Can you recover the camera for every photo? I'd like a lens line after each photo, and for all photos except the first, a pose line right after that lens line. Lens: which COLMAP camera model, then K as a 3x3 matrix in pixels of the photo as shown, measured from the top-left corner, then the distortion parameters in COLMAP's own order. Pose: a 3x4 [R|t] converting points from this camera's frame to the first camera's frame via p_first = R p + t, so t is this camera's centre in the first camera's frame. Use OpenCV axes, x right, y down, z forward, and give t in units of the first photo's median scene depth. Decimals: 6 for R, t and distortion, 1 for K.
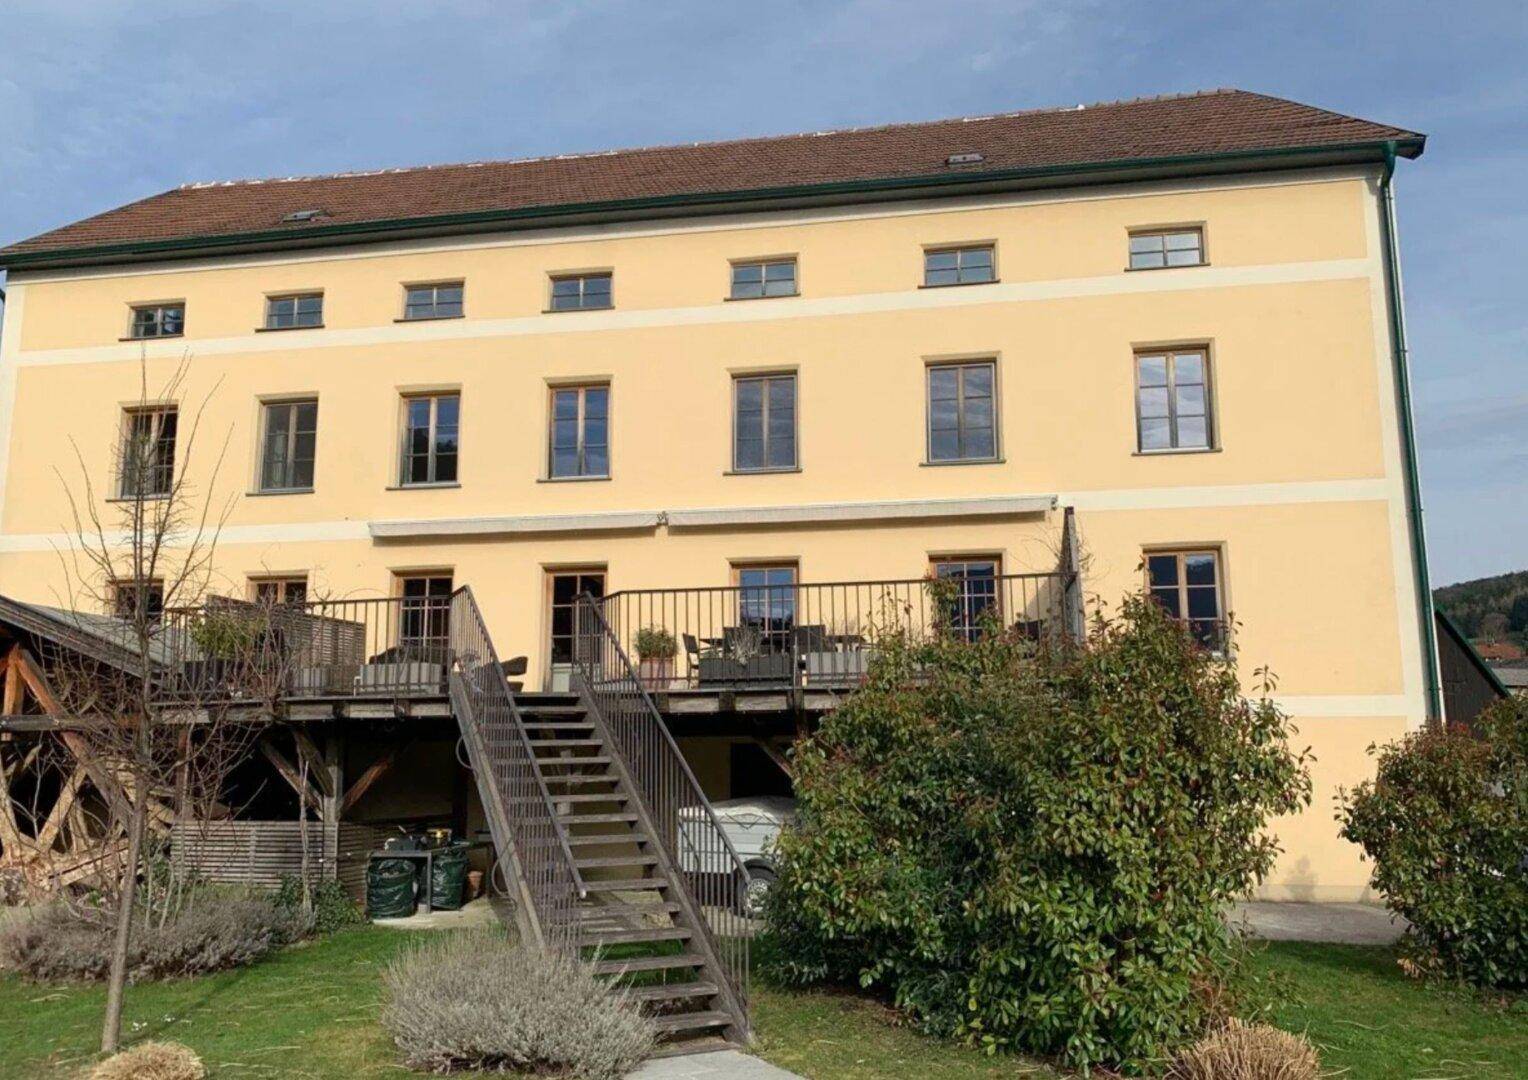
lens RADIAL K [[1504.9, 0, 764.0], [0, 1504.9, 540.0], [0, 0, 1]] dist [-0.001480, -0.000070]
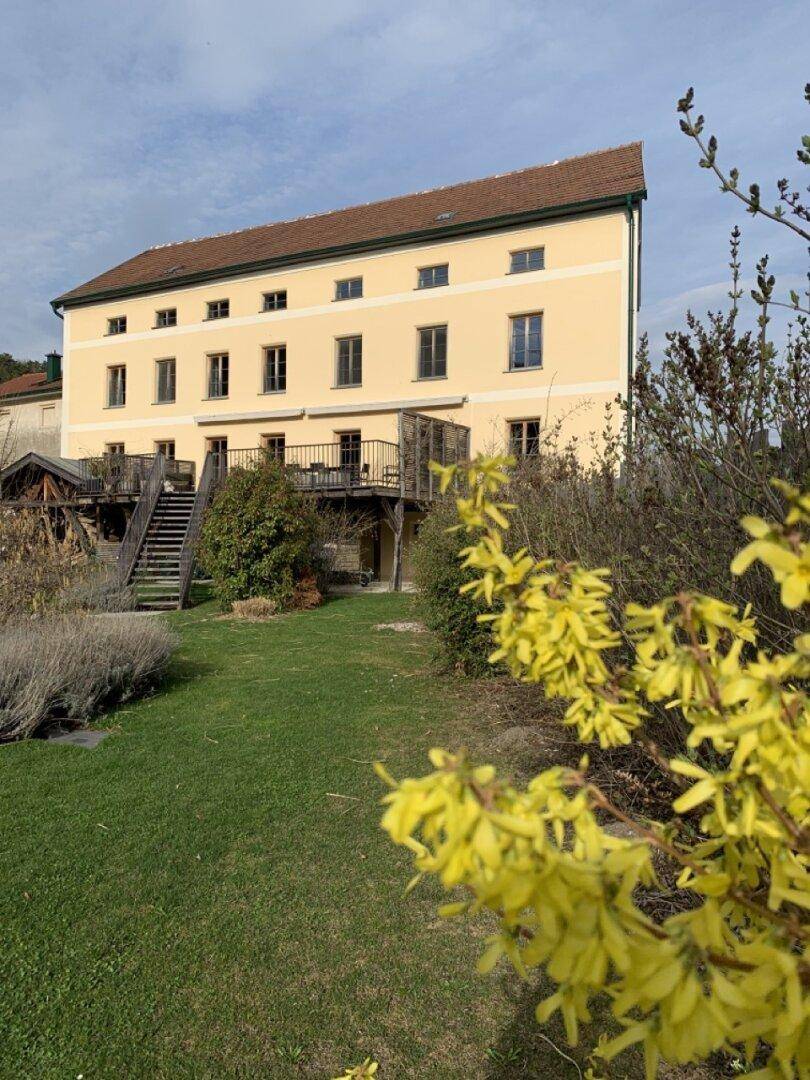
lens RADIAL K [[841.0, 0, 424.9], [0, 841.0, 546.9], [0, 0, 1]] dist [0.057733, -0.113585]
pose [[0.949734, 0.020499, -0.312385, 0.454454], [0.033185, 0.985640, 0.165568, -0.016223], [0.311293, -0.167612, 0.935416, -0.093218]]
